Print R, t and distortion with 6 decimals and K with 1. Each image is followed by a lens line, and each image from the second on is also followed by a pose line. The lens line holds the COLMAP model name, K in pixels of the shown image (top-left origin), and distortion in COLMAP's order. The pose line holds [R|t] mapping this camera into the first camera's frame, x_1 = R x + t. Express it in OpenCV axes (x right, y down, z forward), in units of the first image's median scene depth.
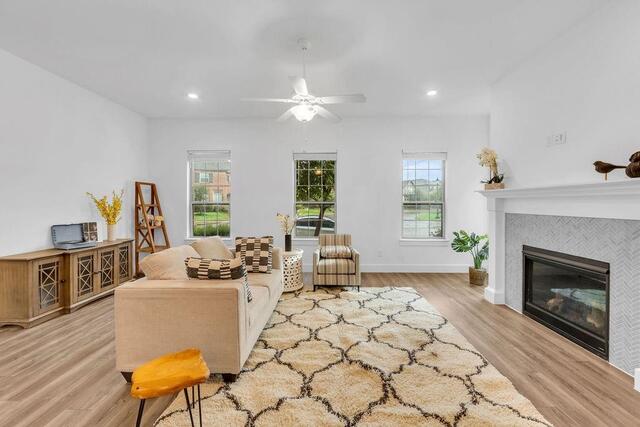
lens RADIAL K [[250.6, 0, 317.5], [0, 250.6, 208.2], [0, 0, 1]] dist [0.000028, -0.000075]
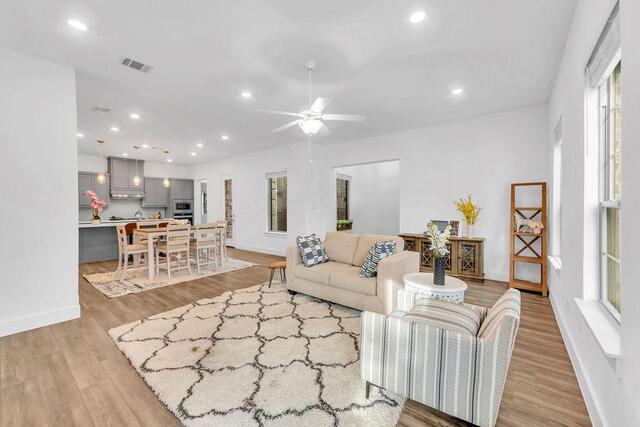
lens RADIAL K [[250.6, 0, 317.5], [0, 250.6, 208.2], [0, 0, 1]] dist [0.000028, -0.000075]
pose [[-0.593984, 0.004780, -0.804463, 0.576842], [-0.014897, 0.999746, 0.016940, -0.022174], [0.804339, 0.022046, -0.593761, 1.165668]]
